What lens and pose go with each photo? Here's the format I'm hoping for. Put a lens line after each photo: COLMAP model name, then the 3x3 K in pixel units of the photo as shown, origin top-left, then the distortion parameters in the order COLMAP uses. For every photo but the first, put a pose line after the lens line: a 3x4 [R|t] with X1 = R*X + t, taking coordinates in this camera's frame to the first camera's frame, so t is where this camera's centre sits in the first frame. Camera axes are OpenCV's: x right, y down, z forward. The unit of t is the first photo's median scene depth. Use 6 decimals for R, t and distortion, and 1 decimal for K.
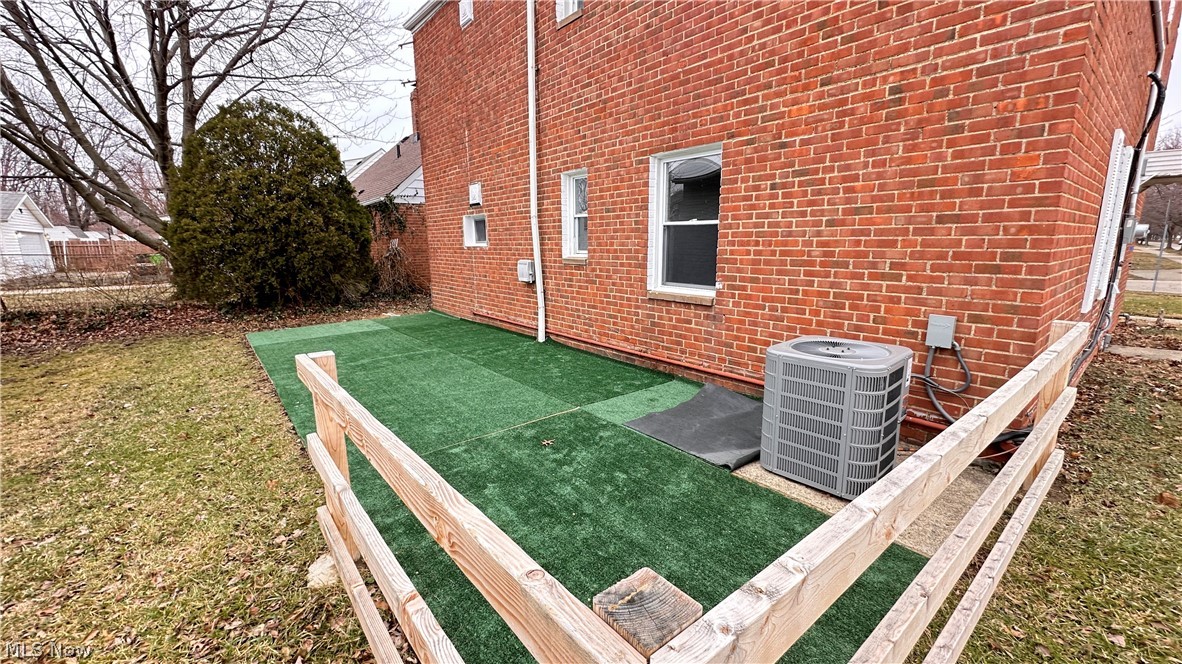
lens RADIAL K [[476.1, 0, 586.9], [0, 476.1, 337.2], [0, 0, 1]] dist [-0.006845, 0.000825]
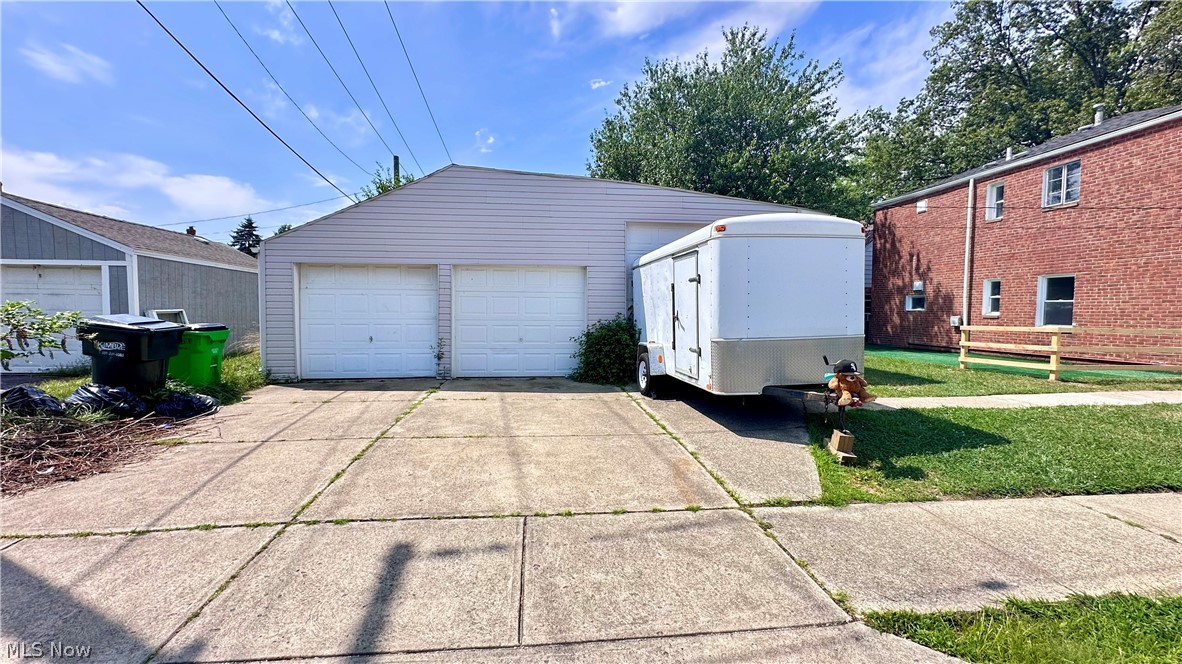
lens RADIAL K [[476.1, 0, 589.0], [0, 476.1, 331.1], [0, 0, 1]] dist [-0.006845, 0.000825]
pose [[0.846723, 0.042212, -0.530357, -0.511697], [-0.125855, 0.984447, -0.122575, 0.493408], [0.516934, 0.170535, 0.838866, -2.171046]]
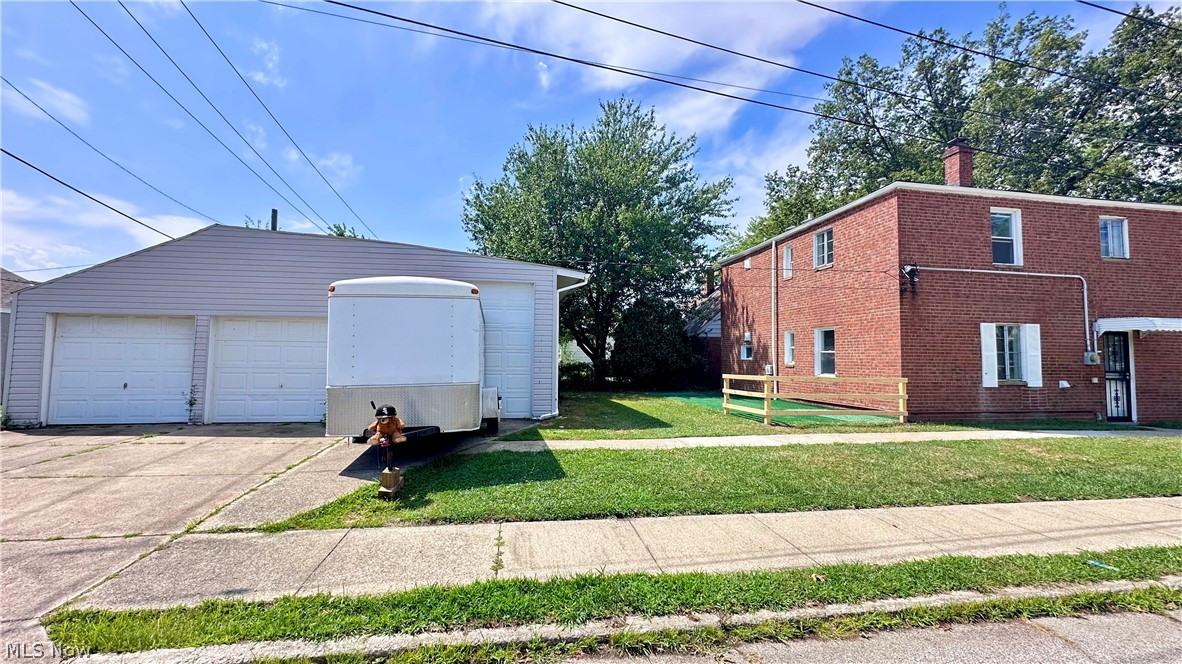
lens RADIAL K [[476.1, 0, 595.9], [0, 476.1, 333.2], [0, 0, 1]] dist [-0.006845, 0.000825]
pose [[0.875565, -0.001531, -0.483097, 0.332441], [-0.120151, 0.967884, -0.220828, 0.396879], [0.467920, 0.251394, 0.847262, -1.853995]]
